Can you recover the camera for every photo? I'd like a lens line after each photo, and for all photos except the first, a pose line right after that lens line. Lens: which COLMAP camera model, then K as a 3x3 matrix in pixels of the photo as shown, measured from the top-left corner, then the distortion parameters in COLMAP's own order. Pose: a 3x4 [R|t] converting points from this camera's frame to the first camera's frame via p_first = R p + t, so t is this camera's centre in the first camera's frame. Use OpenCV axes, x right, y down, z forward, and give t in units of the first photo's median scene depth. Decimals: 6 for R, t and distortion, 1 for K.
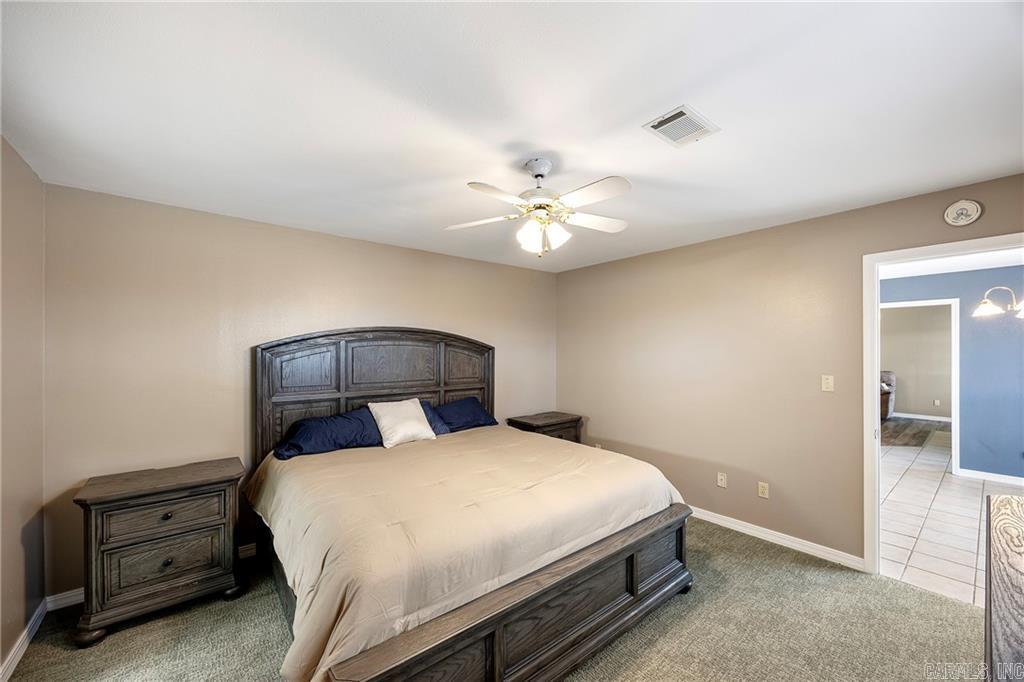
lens RADIAL K [[397.9, 0, 513.0], [0, 397.9, 336.3], [0, 0, 1]] dist [-0.000680, -0.000205]
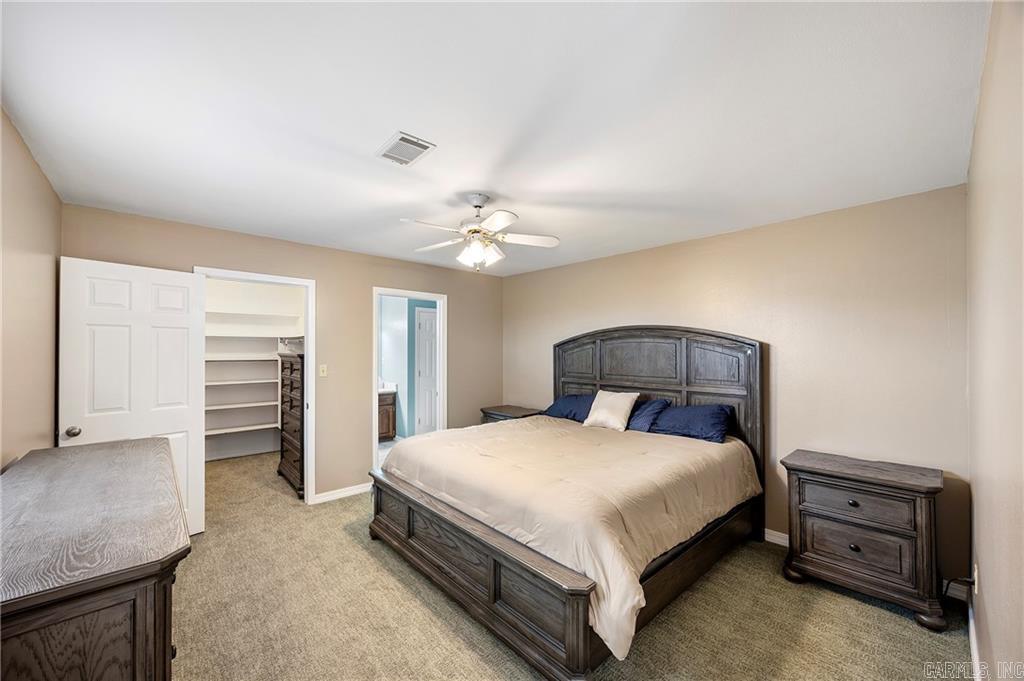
lens RADIAL K [[390.9, 0, 514.7], [0, 390.9, 342.6], [0, 0, 1]] dist [-0.002635, -0.000096]
pose [[0.061368, -0.010722, -0.998058, 0.745574], [0.044697, 0.998969, -0.007984, 0.016244], [0.997114, -0.044120, 0.061784, 0.595408]]
